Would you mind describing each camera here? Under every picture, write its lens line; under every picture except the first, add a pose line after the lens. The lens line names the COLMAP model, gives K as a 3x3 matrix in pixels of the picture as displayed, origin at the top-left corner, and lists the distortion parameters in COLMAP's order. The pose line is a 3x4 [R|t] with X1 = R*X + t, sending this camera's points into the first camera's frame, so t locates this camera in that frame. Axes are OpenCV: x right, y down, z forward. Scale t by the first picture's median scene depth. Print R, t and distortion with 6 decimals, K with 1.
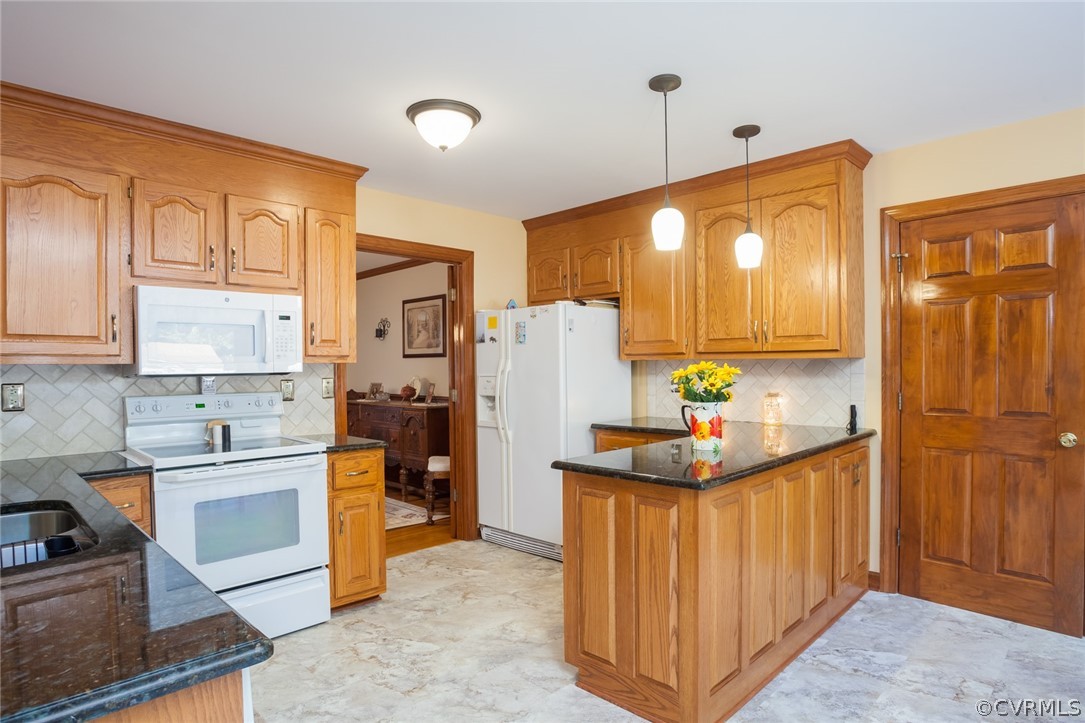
lens RADIAL K [[599.3, 0, 542.5], [0, 599.3, 361.5], [0, 0, 1]] dist [-0.072090, 0.032659]
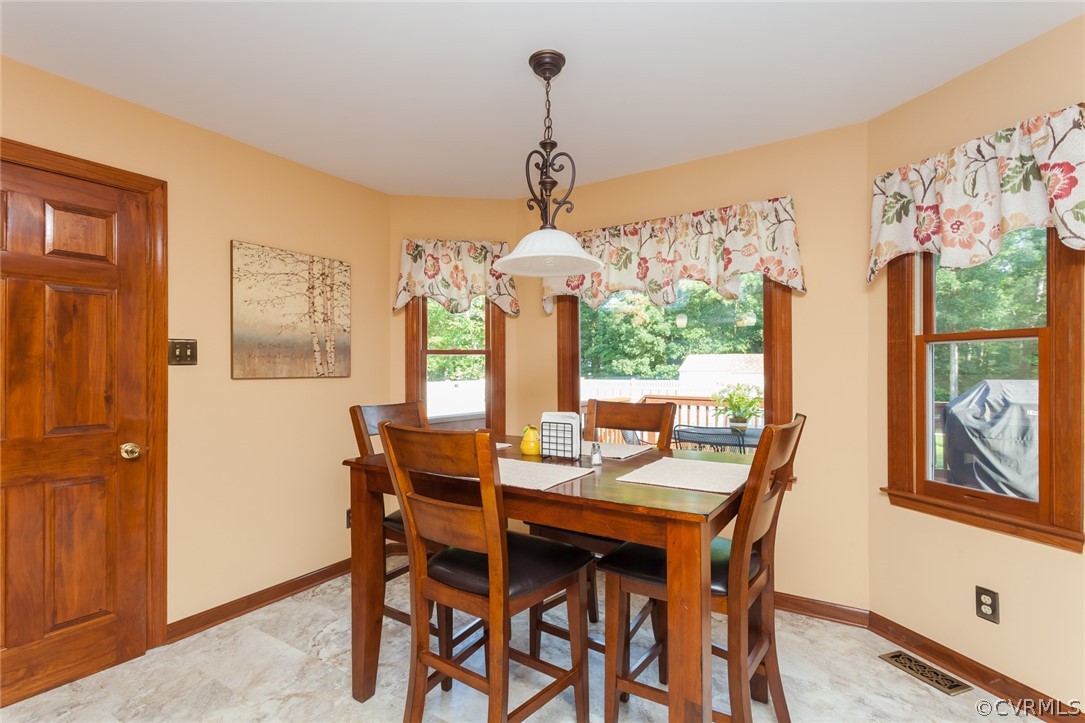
lens RADIAL K [[511.5, 0, 542.2], [0, 511.5, 367.1], [0, 0, 1]] dist [-0.001162, -0.000317]
pose [[-0.214432, 0.009657, 0.976691, -0.043382], [-0.005879, 0.999920, -0.011177, 0.005220], [-0.976721, -0.008139, -0.214358, 0.494929]]
